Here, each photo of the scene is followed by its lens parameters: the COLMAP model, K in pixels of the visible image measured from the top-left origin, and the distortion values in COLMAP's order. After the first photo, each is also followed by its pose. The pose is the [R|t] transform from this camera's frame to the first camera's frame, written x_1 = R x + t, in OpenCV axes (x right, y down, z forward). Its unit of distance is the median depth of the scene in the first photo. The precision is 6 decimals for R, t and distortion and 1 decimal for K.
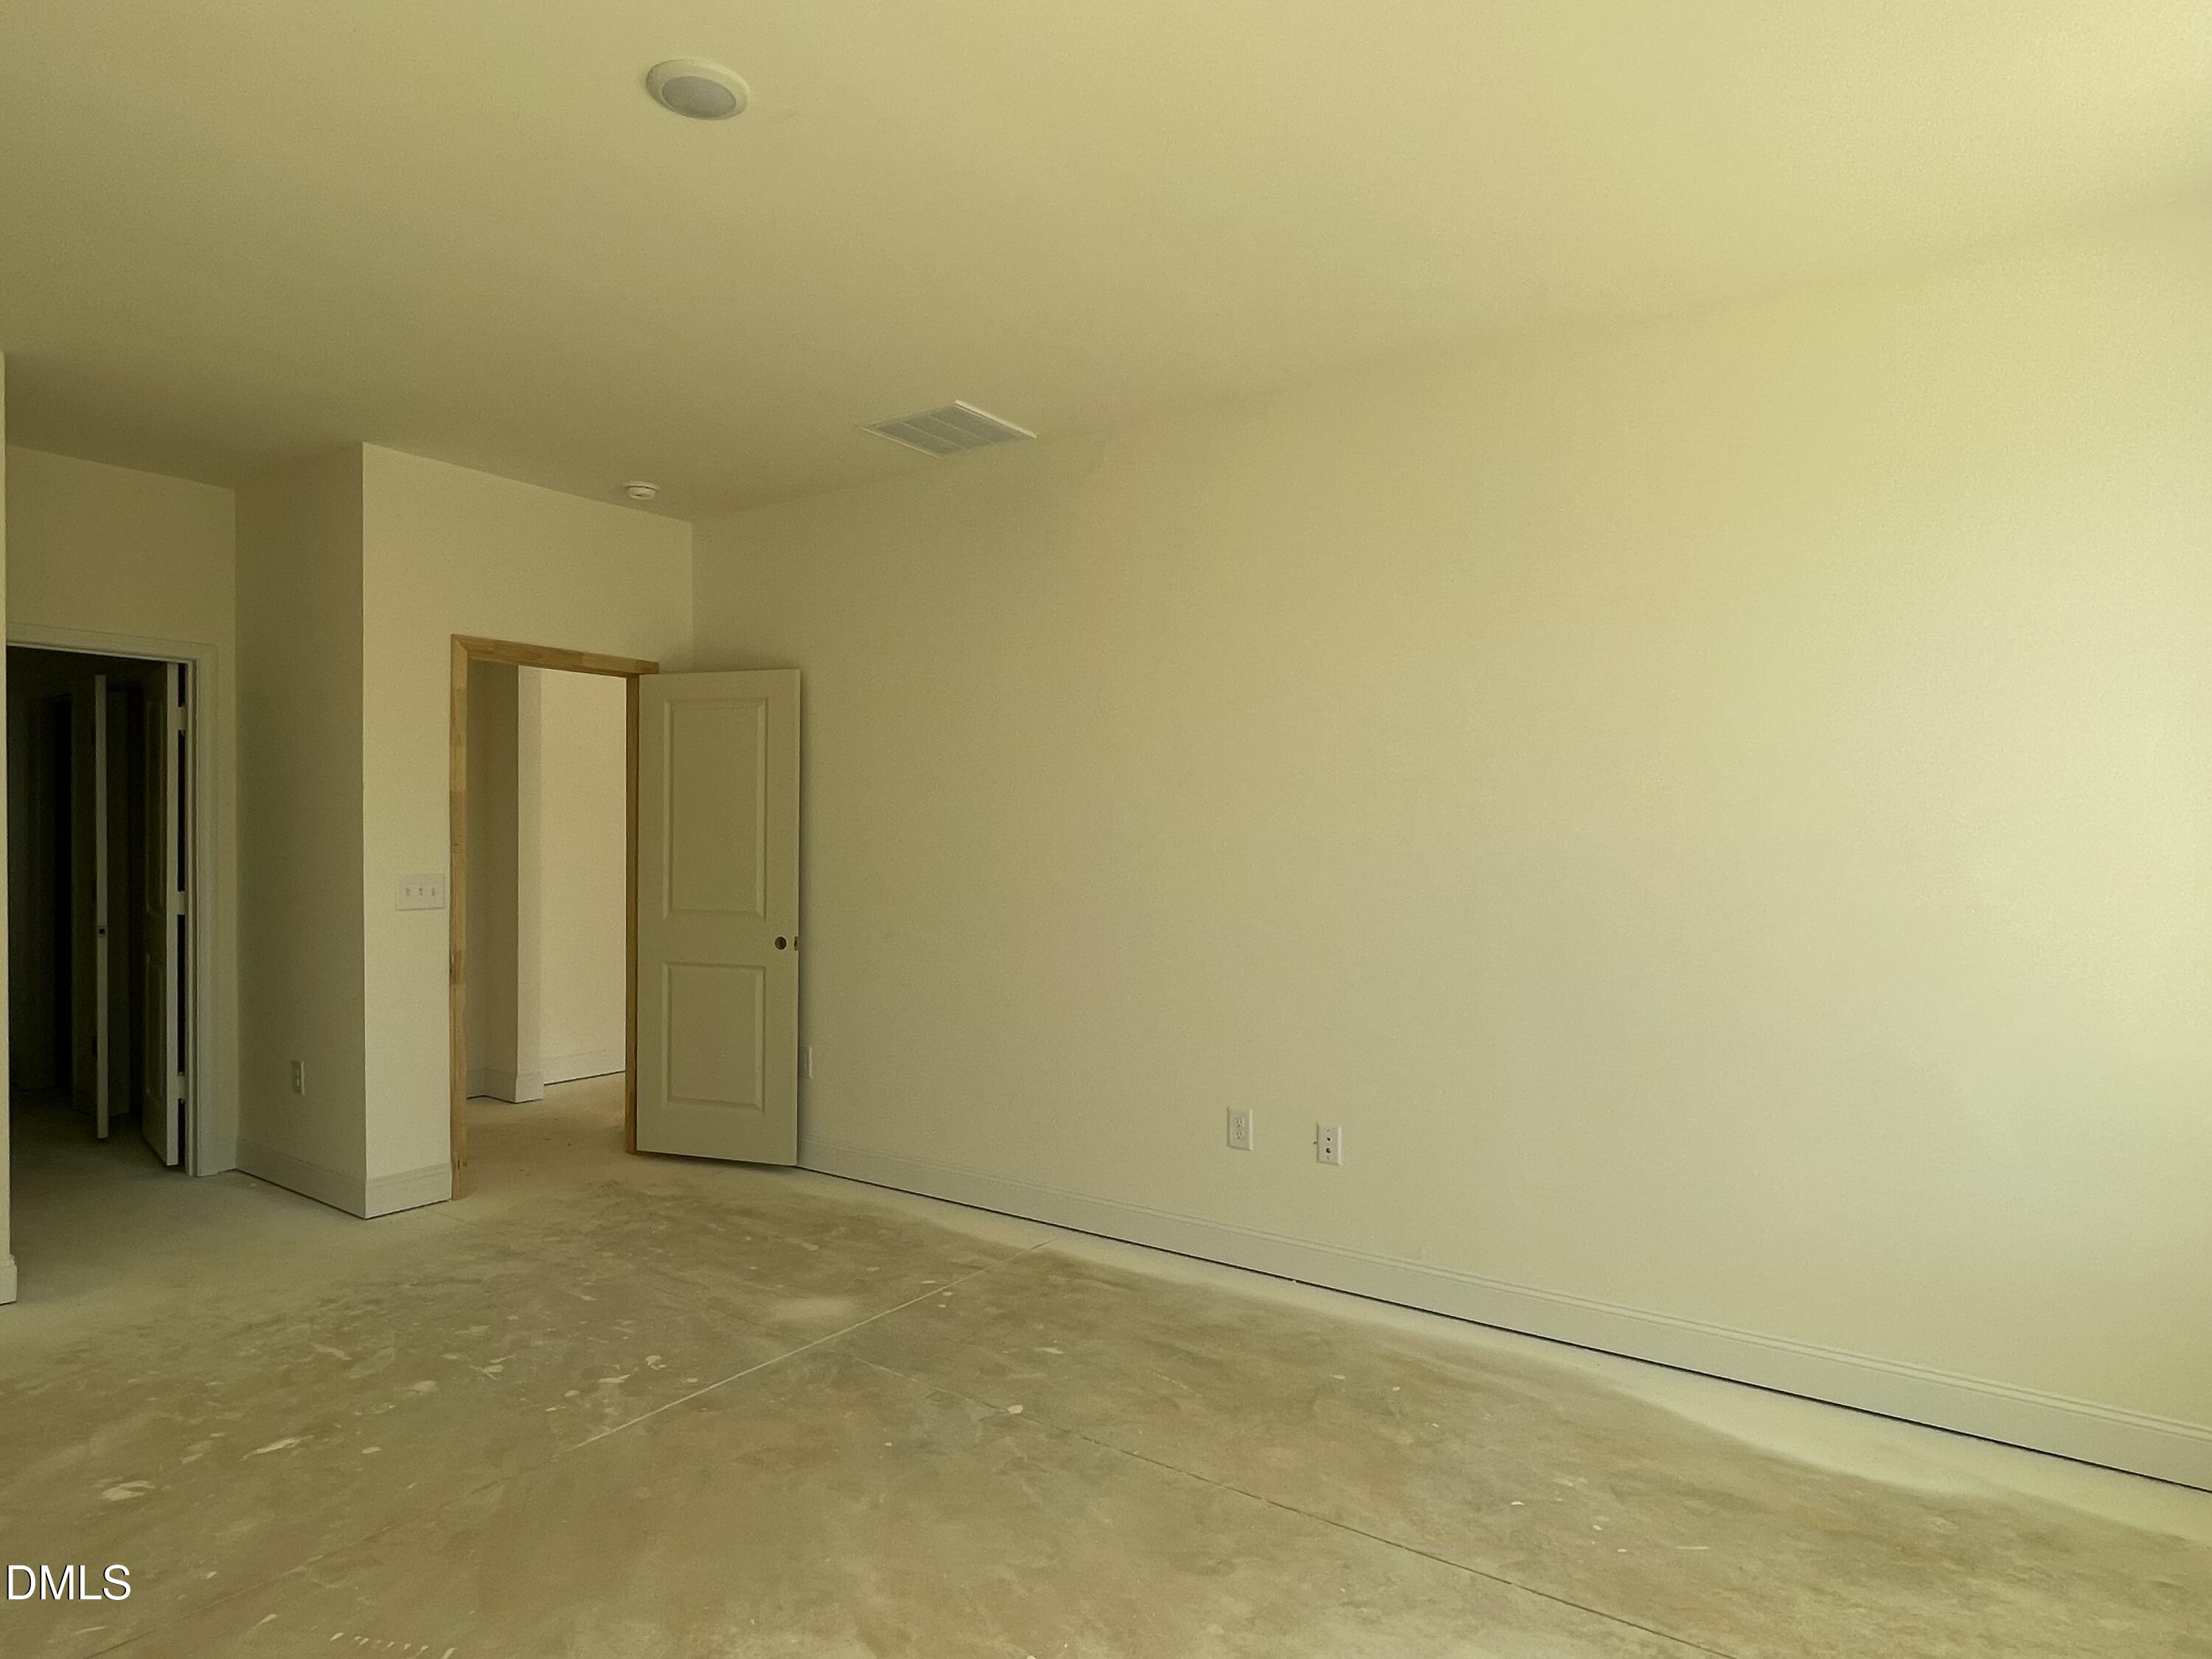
lens RADIAL K [[1250.1, 0, 1099.6], [0, 1250.1, 847.3], [0, 0, 1]] dist [-0.017997, 0.014218]
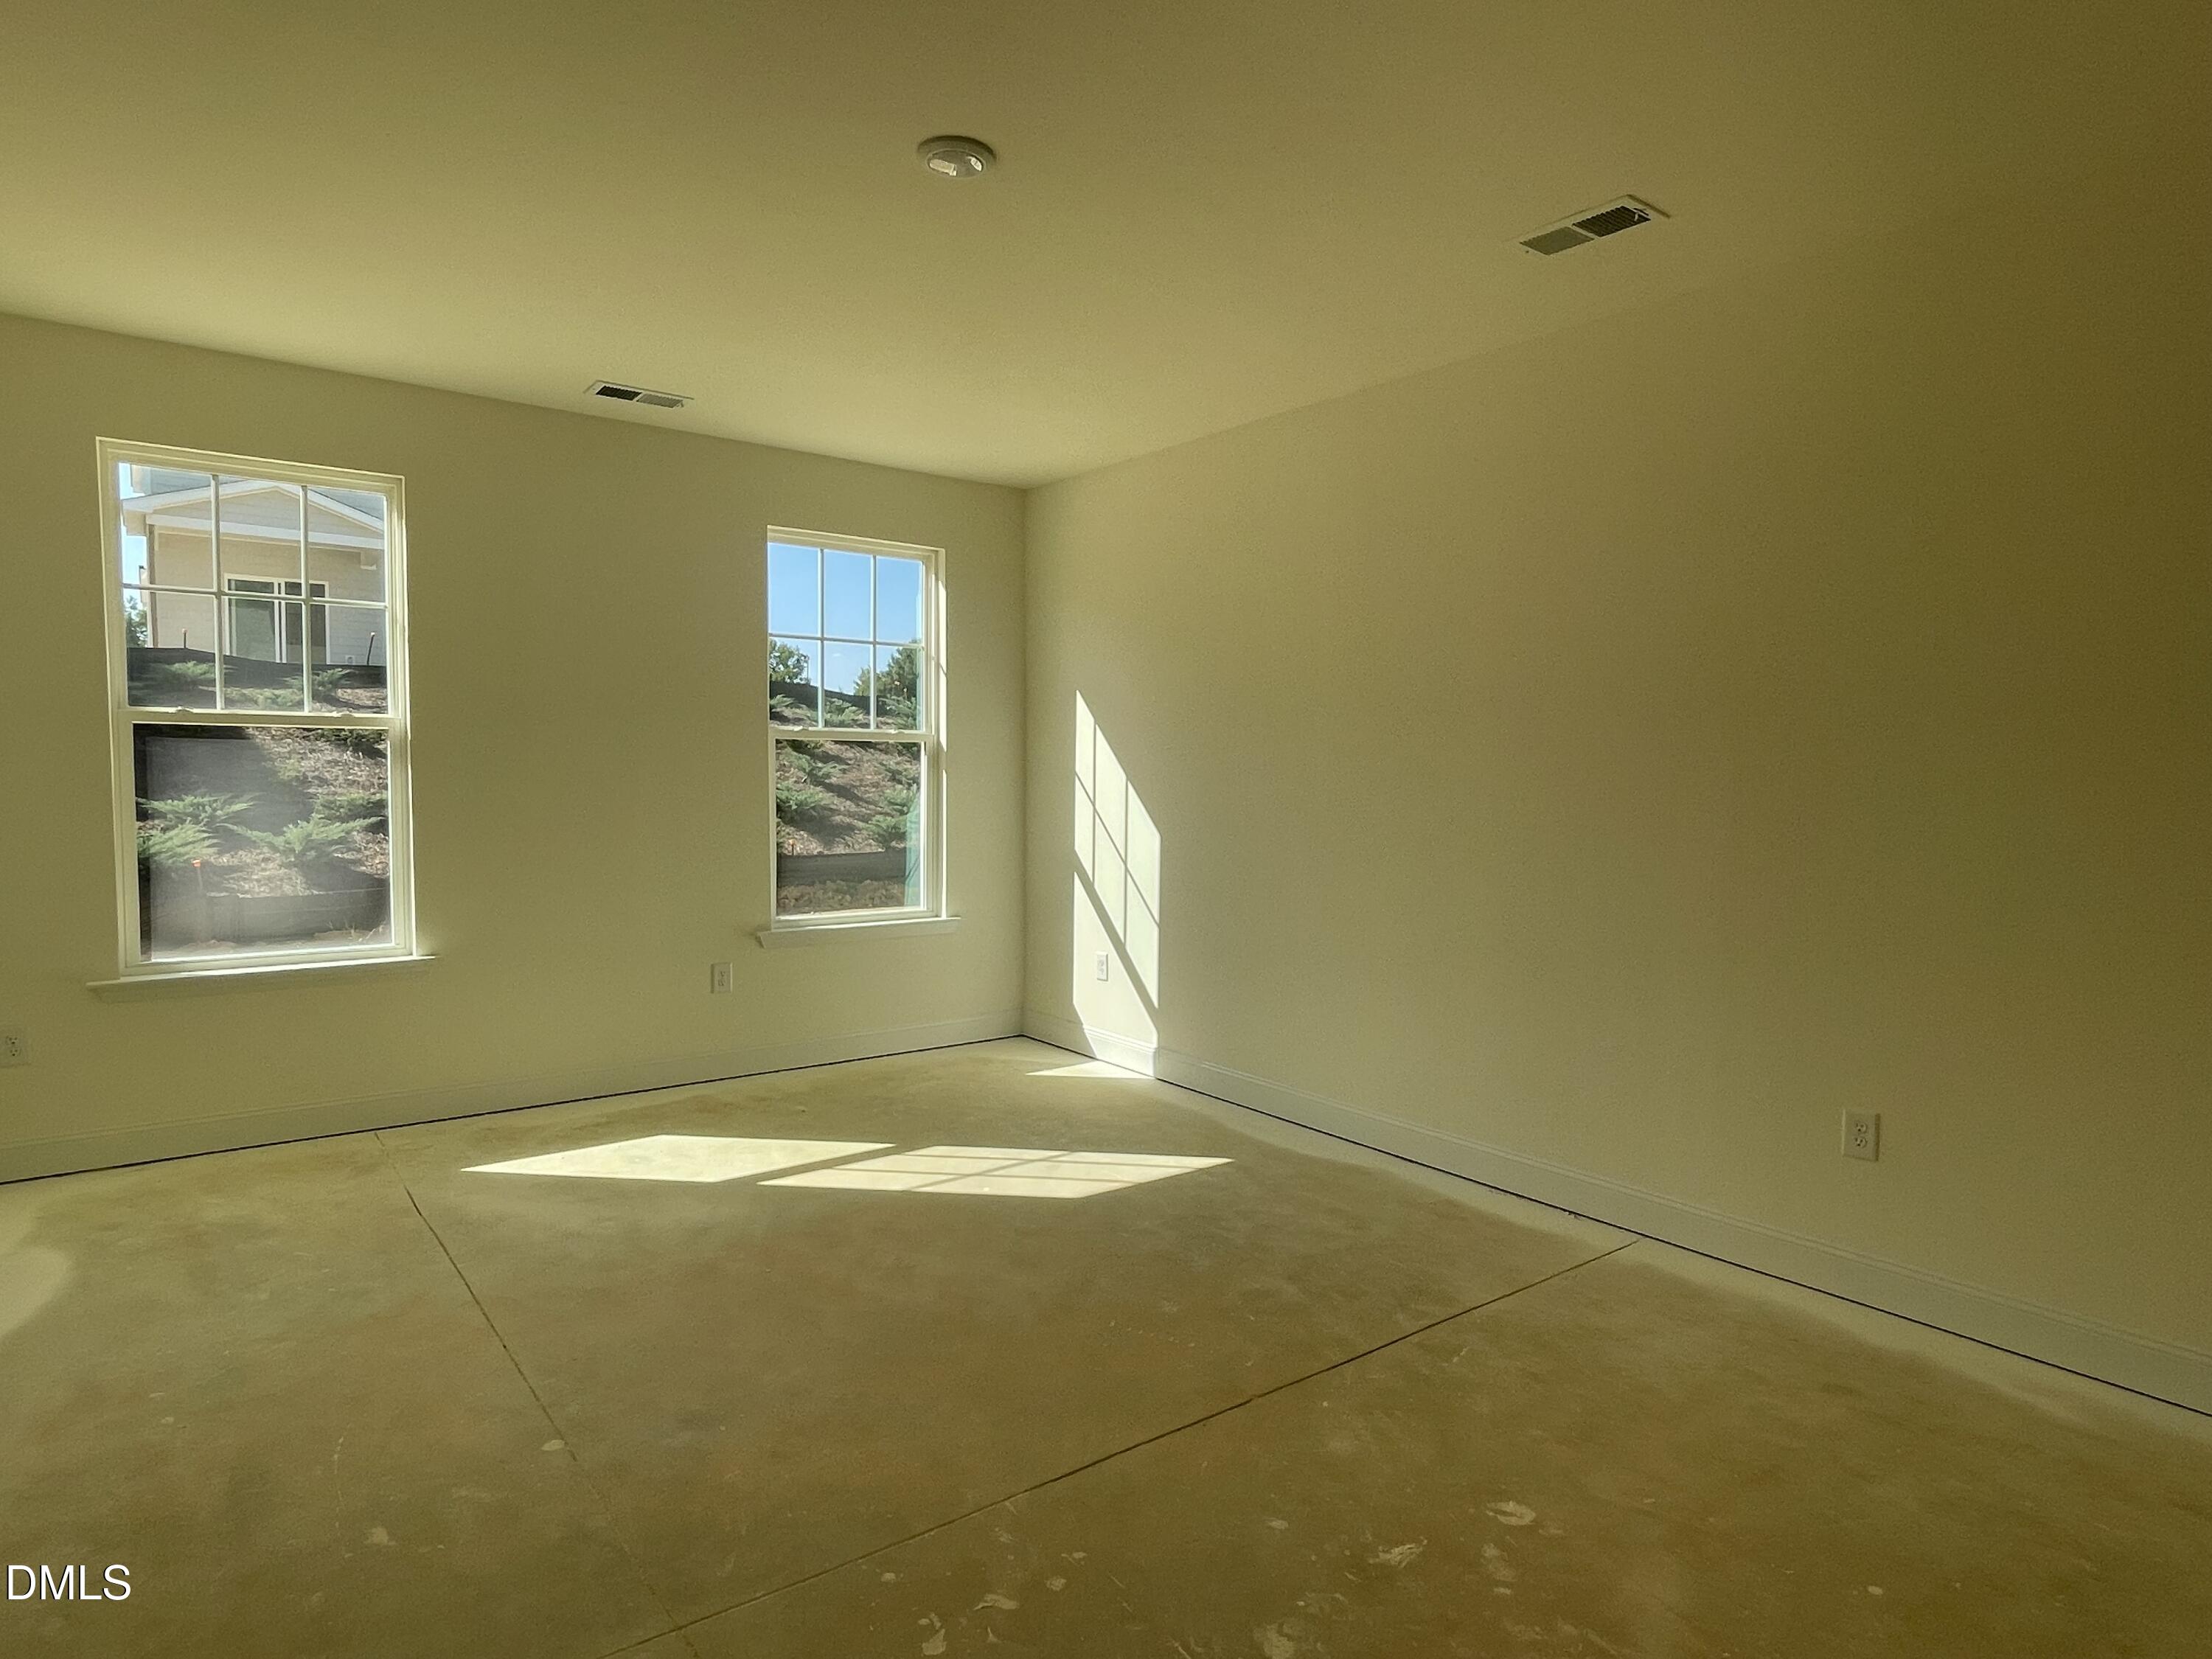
lens RADIAL K [[1250.1, 0, 1099.6], [0, 1250.1, 847.3], [0, 0, 1]] dist [-0.017997, 0.014218]
pose [[-0.950942, -0.036828, 0.307169, -0.518512], [-0.014596, 0.997124, 0.074364, -0.013235], [-0.309024, 0.066232, -0.948745, 1.303726]]
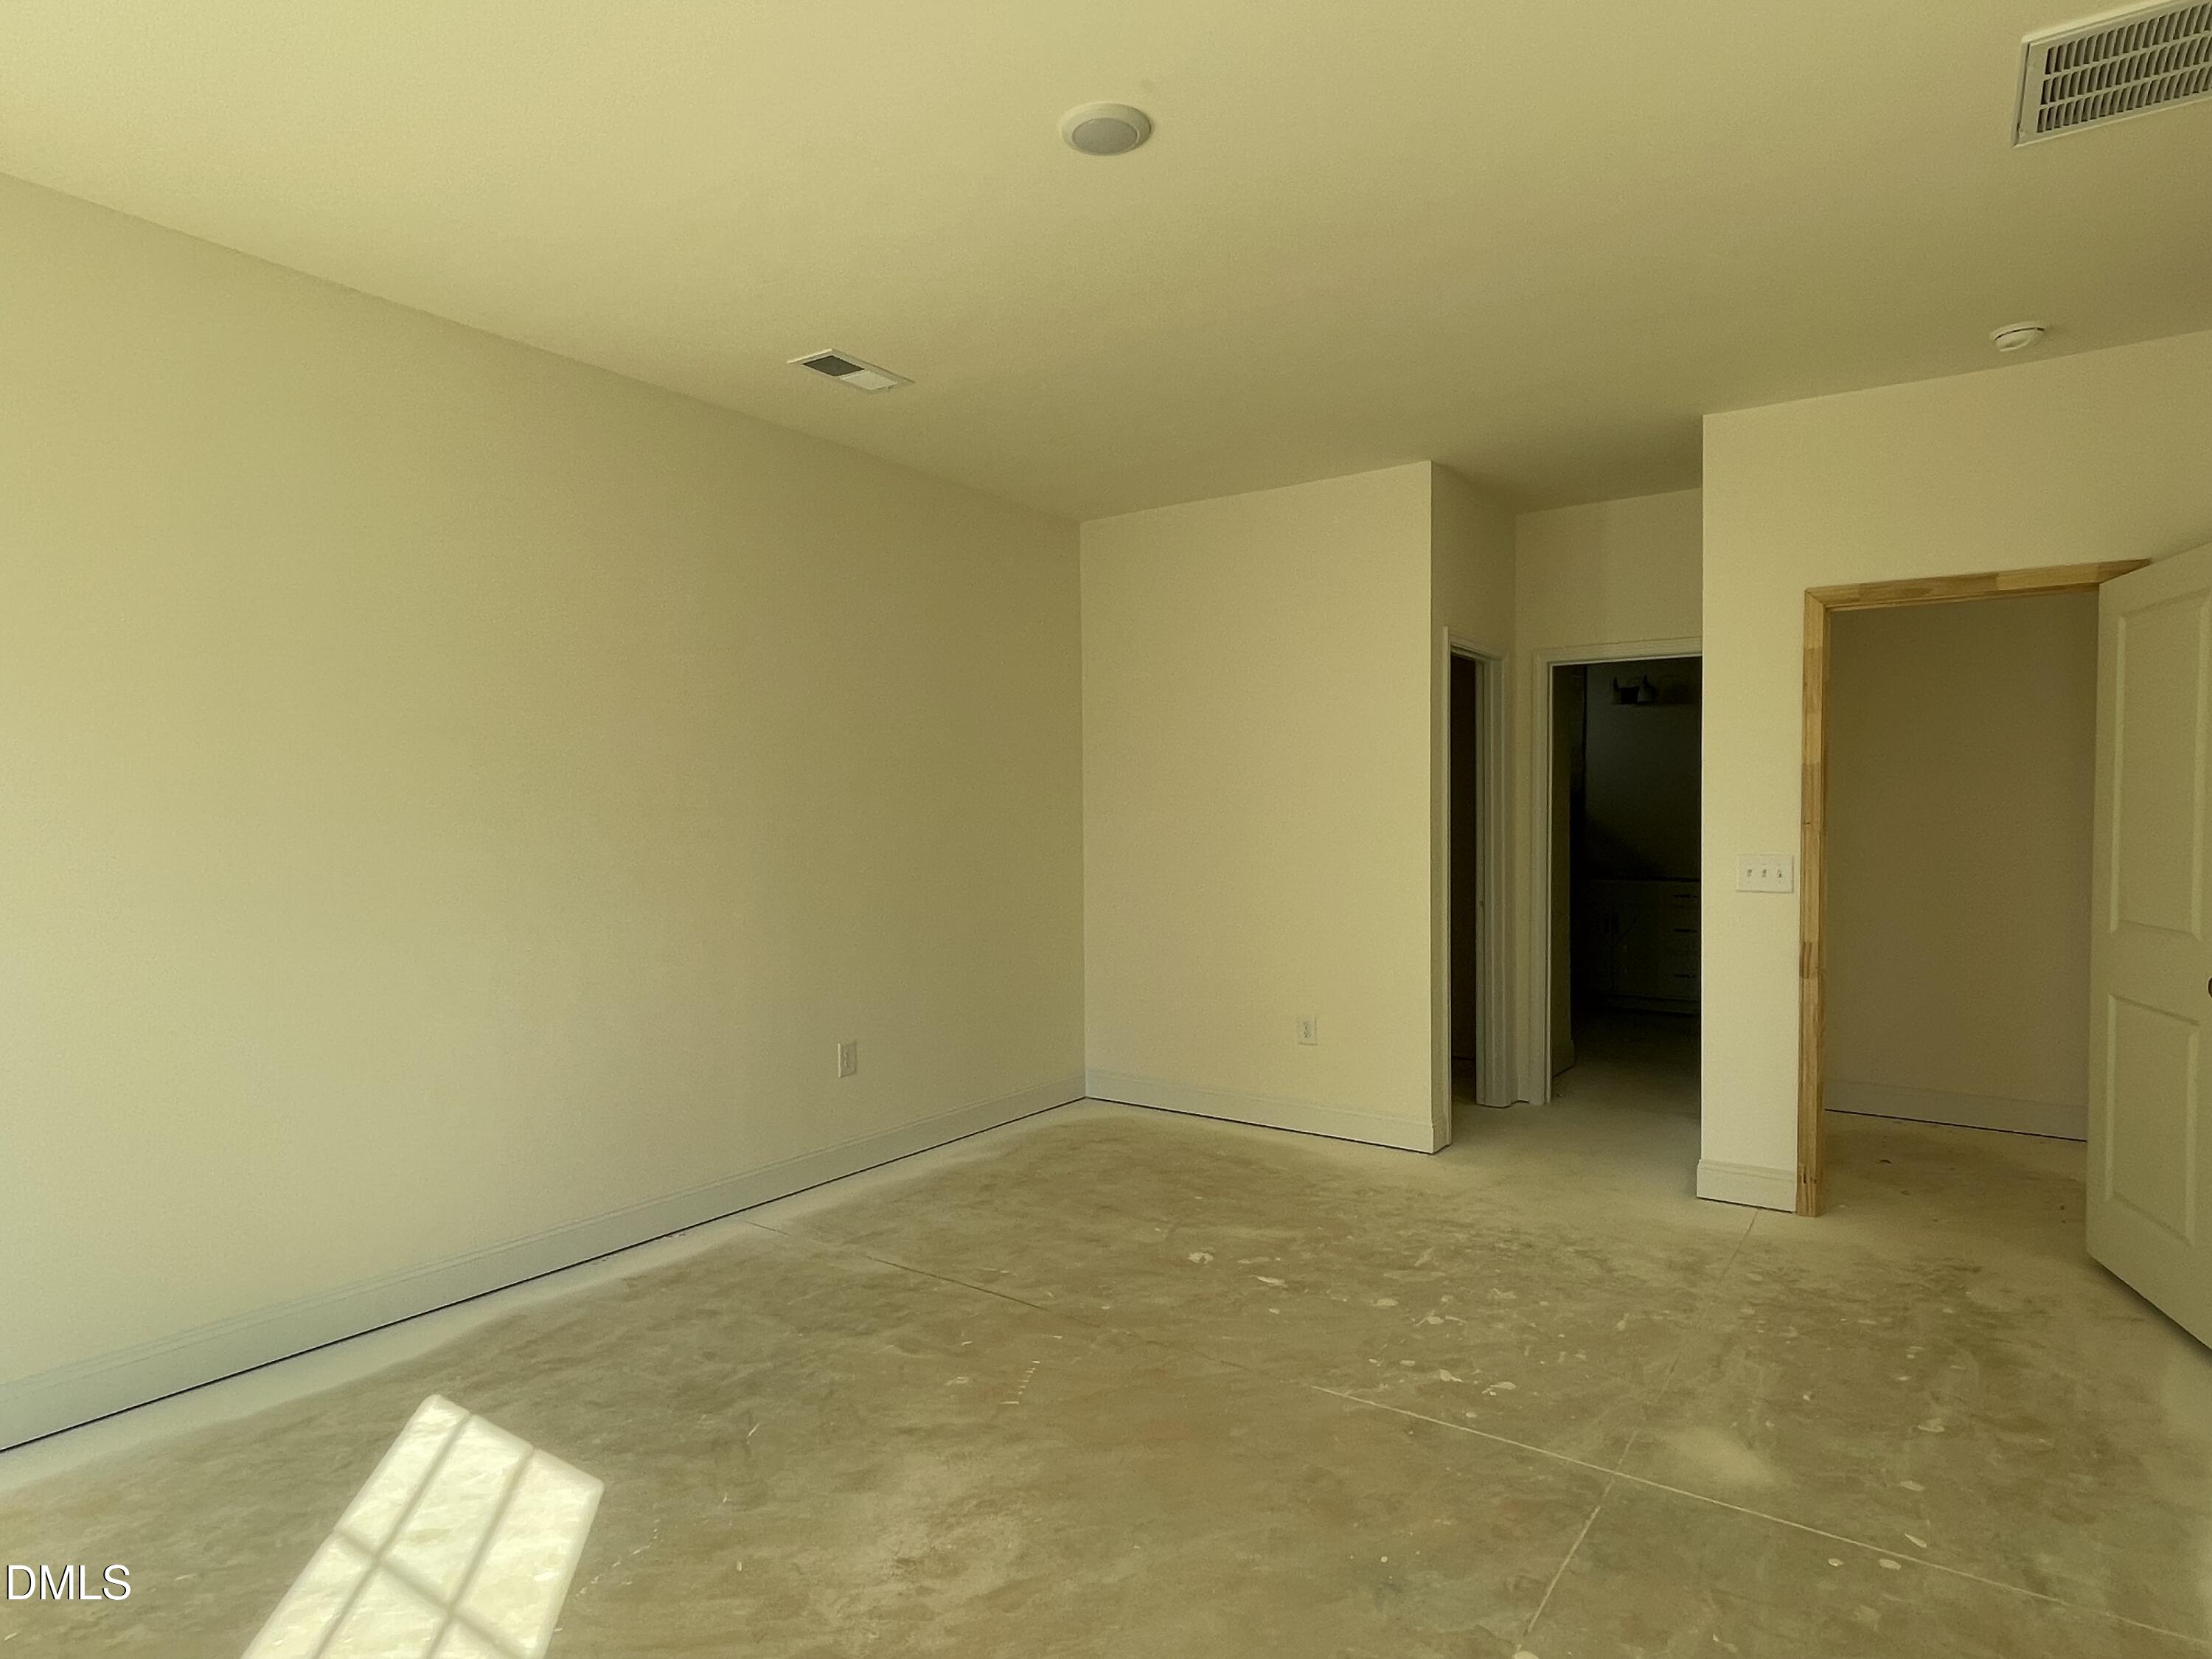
lens RADIAL K [[1250.1, 0, 1099.6], [0, 1250.1, 847.3], [0, 0, 1]] dist [-0.017997, 0.014218]
pose [[-0.005783, 0.024278, -0.999689, 0.471816], [-0.006171, 0.999685, 0.024313, -0.004128], [0.999964, 0.006310, -0.005631, 0.606761]]
